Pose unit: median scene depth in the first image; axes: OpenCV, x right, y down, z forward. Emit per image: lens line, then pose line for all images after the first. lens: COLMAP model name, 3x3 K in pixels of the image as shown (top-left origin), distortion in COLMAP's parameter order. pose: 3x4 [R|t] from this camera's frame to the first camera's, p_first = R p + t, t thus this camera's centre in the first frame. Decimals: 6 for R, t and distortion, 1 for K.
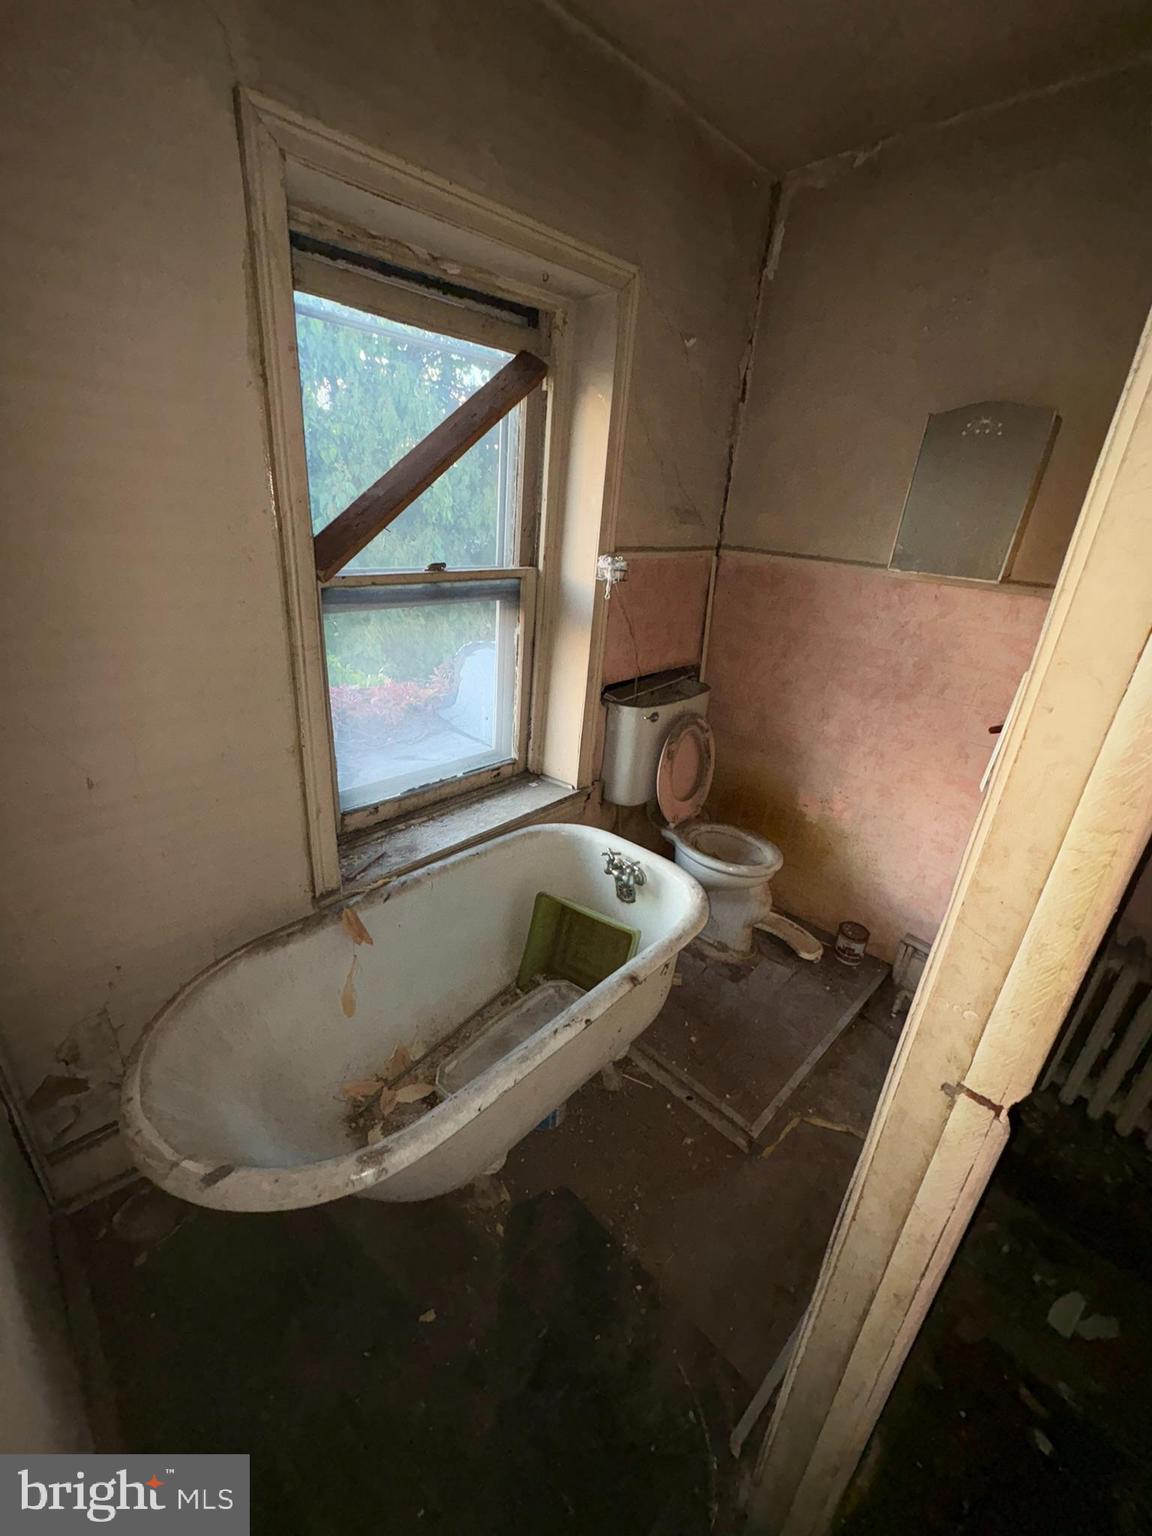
lens RADIAL K [[611.5, 0, 578.5], [0, 611.5, 769.4], [0, 0, 1]] dist [0.002264, -0.000073]
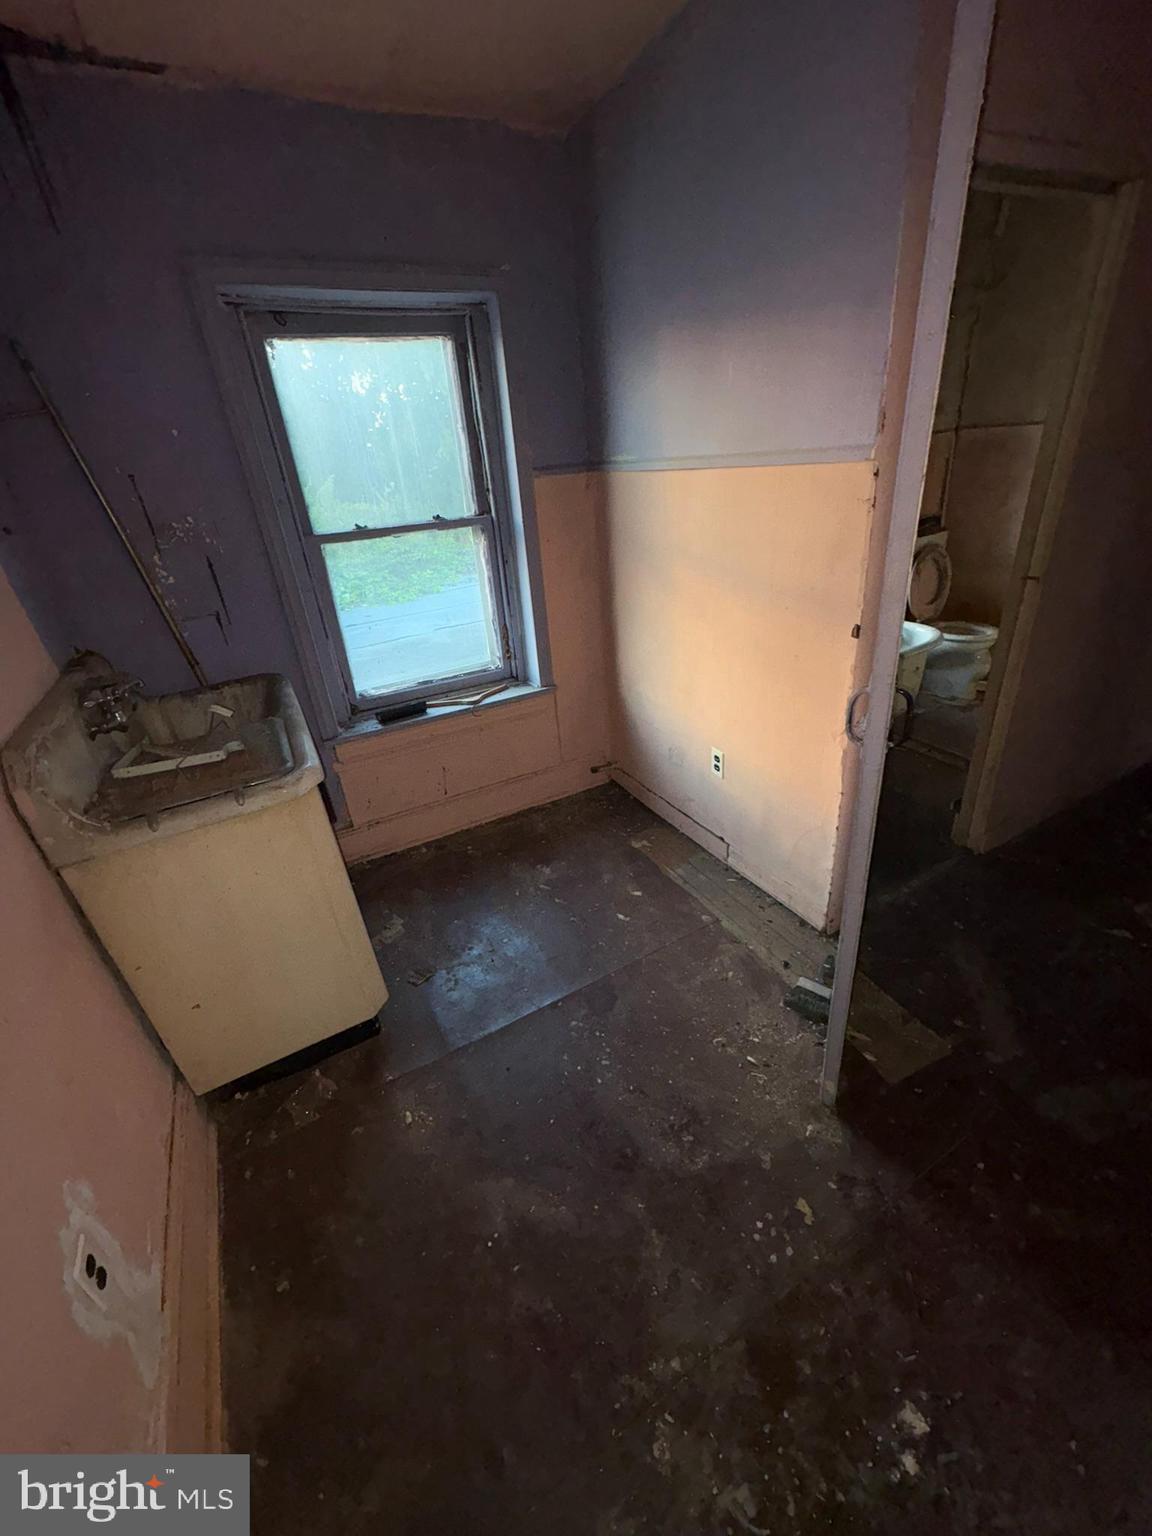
lens RADIAL K [[611.5, 0, 573.1], [0, 611.5, 765.5], [0, 0, 1]] dist [0.002264, -0.000073]
pose [[0.942544, -0.002136, -0.334076, -0.154850], [0.031454, 0.996105, 0.082372, 0.302070], [0.332599, -0.088147, 0.938940, -0.781370]]
